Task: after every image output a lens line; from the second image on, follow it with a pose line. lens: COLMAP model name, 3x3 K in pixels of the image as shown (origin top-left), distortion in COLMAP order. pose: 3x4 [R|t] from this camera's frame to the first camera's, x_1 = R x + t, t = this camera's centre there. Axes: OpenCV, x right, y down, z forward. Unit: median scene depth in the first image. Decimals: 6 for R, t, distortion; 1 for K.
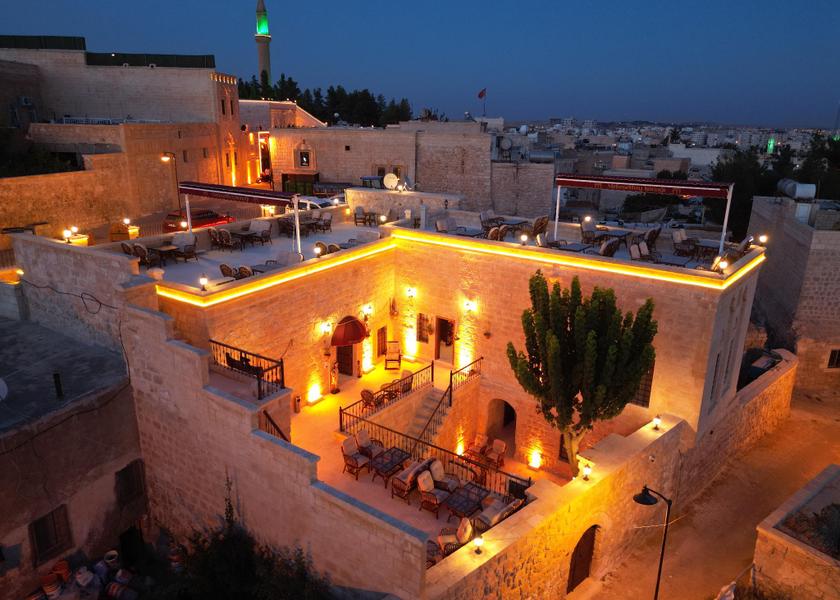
lens RADIAL K [[580.8, 0, 420.0], [0, 580.8, 300.0], [0, 0, 1]] dist [0.066836, -0.061240]
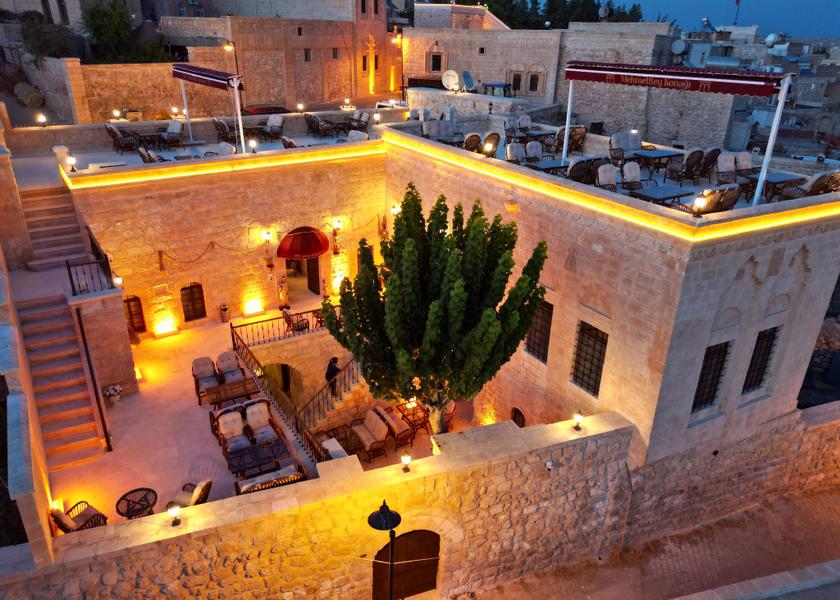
lens RADIAL K [[580.8, 0, 420.0], [0, 580.8, 300.0], [0, 0, 1]] dist [0.066836, -0.061240]
pose [[0.925885, 0.159095, -0.342675, 0.347192], [-0.115749, 0.982848, 0.143566, -0.009695], [0.359639, -0.093261, 0.928419, 0.227372]]
